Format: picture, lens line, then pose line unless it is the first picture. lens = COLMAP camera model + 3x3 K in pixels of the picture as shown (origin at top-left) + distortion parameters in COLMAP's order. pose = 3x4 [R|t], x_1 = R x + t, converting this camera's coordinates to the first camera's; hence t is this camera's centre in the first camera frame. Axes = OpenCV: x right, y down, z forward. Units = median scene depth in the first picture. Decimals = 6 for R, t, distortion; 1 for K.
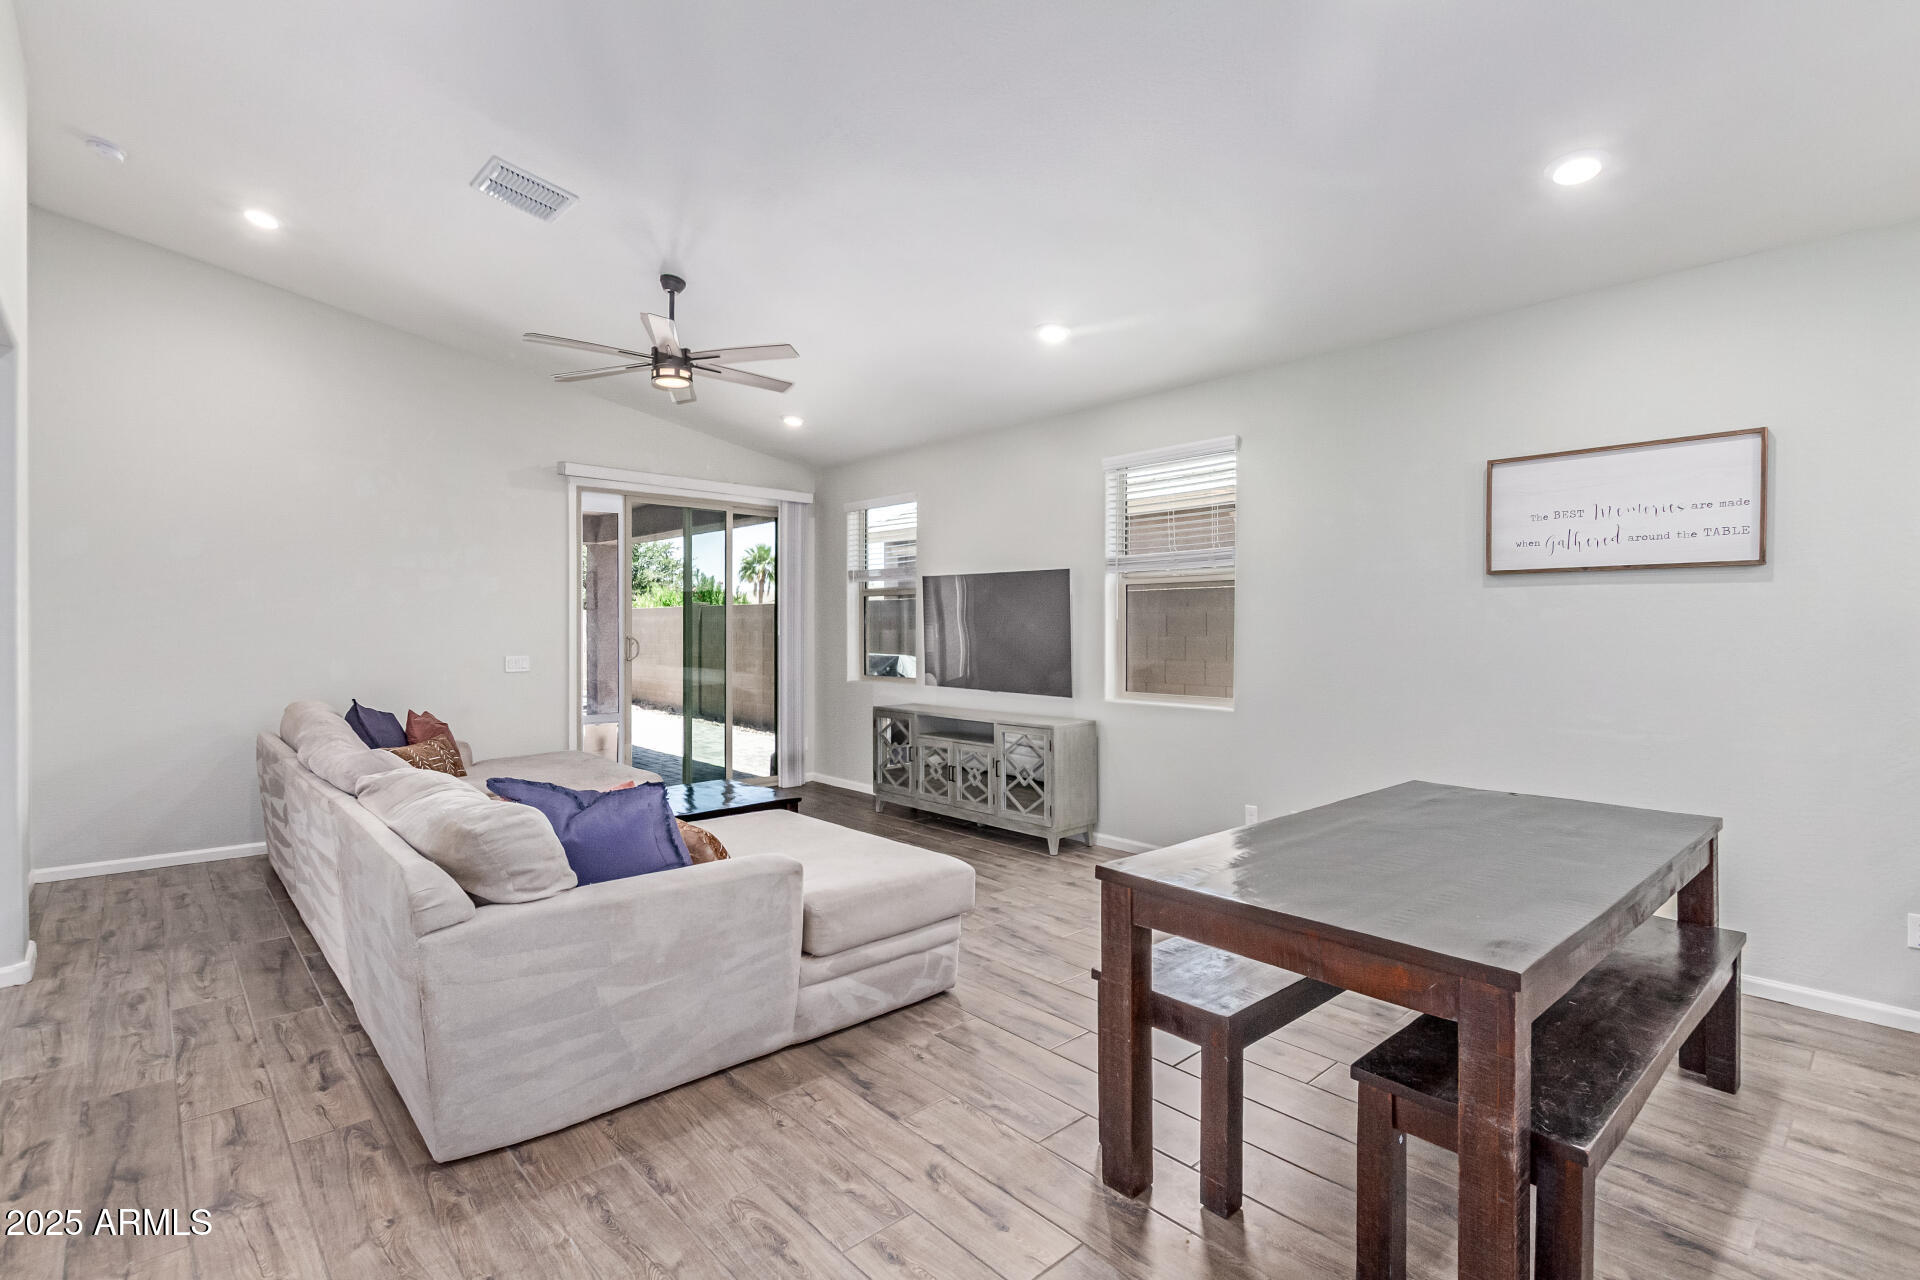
lens RADIAL K [[929.1, 0, 956.0], [0, 929.1, 636.9], [0, 0, 1]] dist [0.011192, -0.005971]
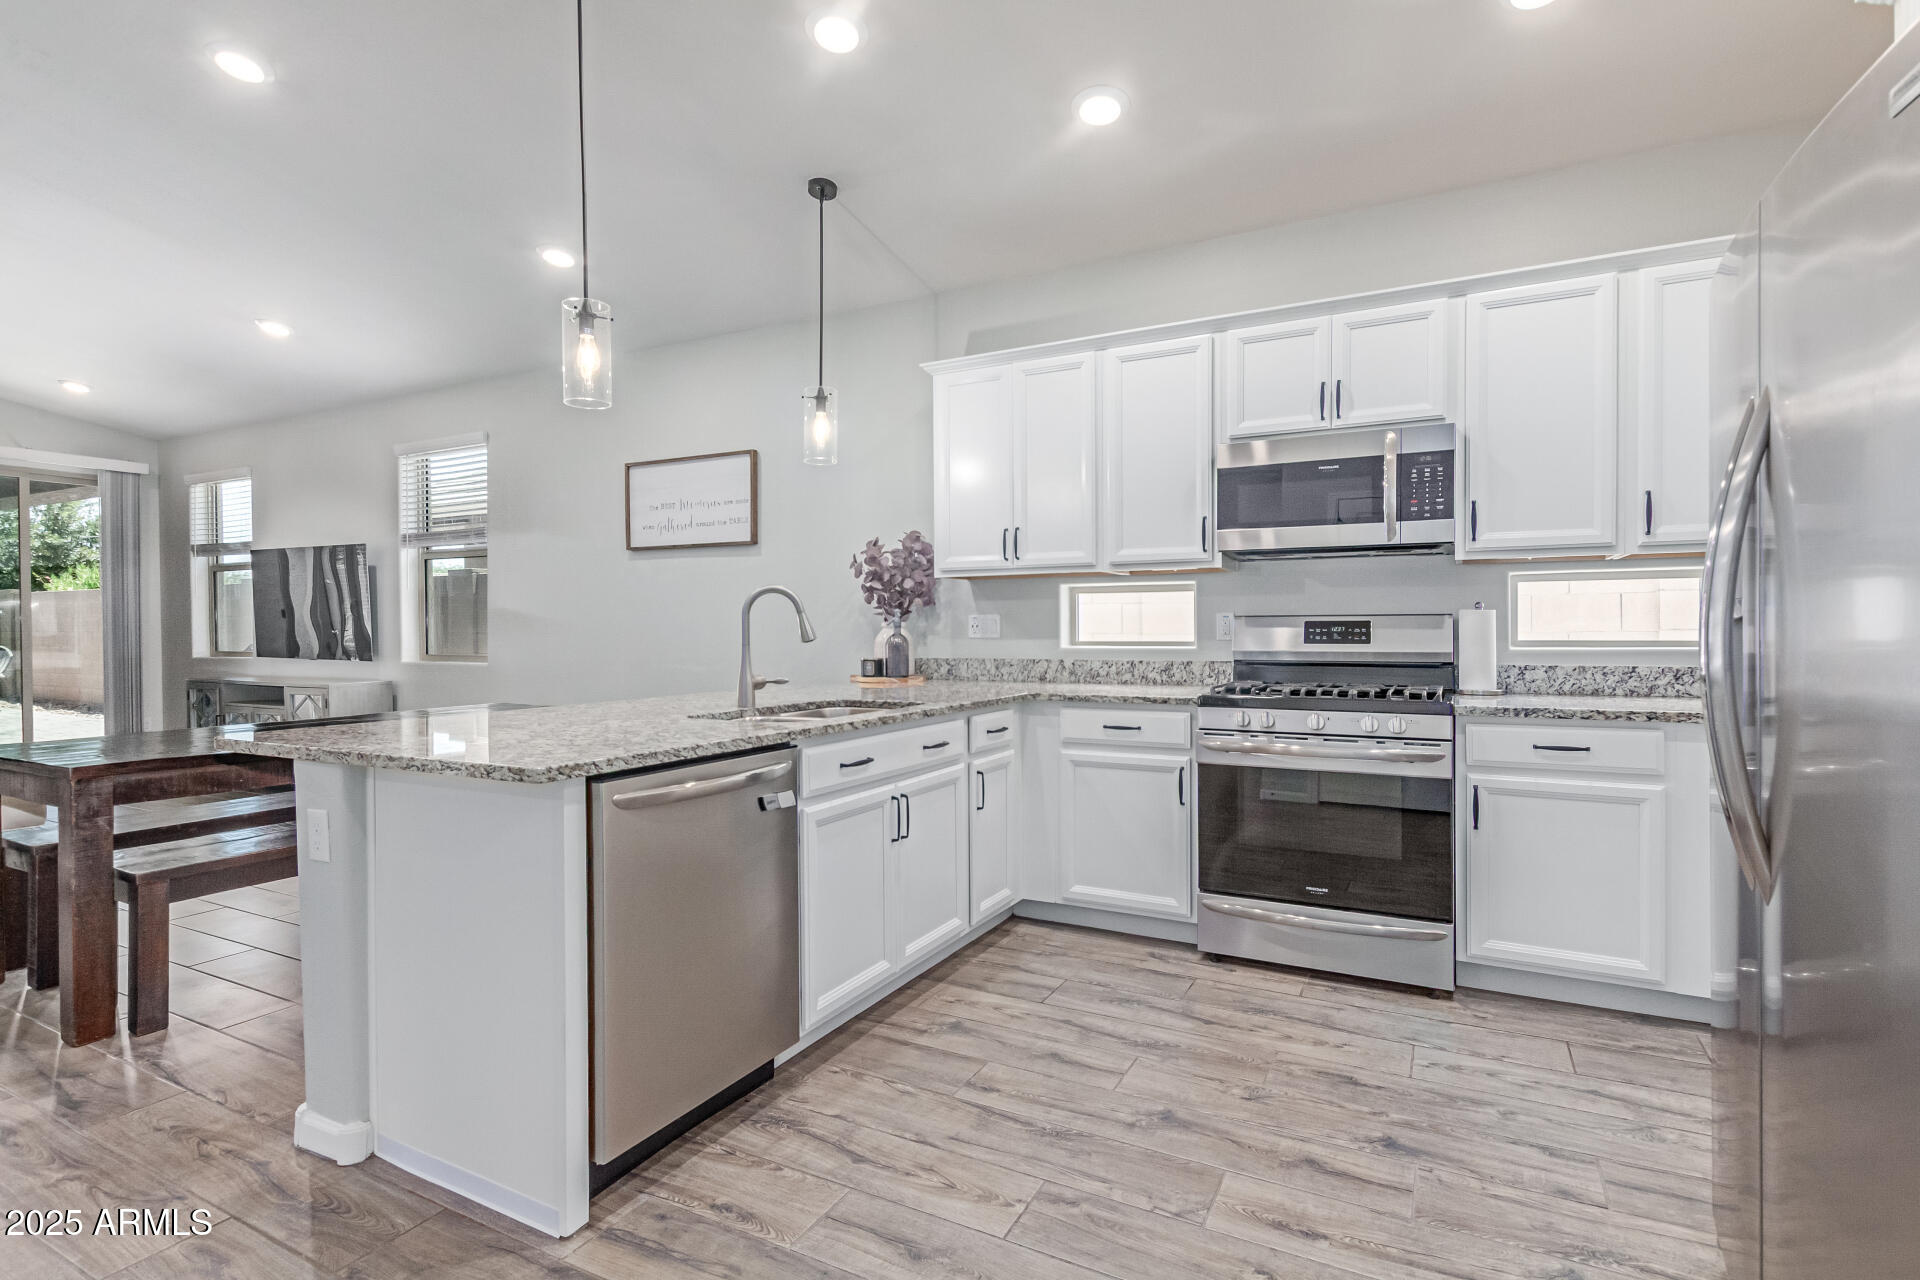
lens RADIAL K [[929.1, 0, 990.4], [0, 929.1, 636.2], [0, 0, 1]] dist [0.011192, -0.005971]
pose [[0.931848, -0.012792, 0.362624, 0.571403], [0.010752, 0.999913, 0.007643, 0.049873], [-0.362690, -0.003223, 0.931904, -0.411124]]
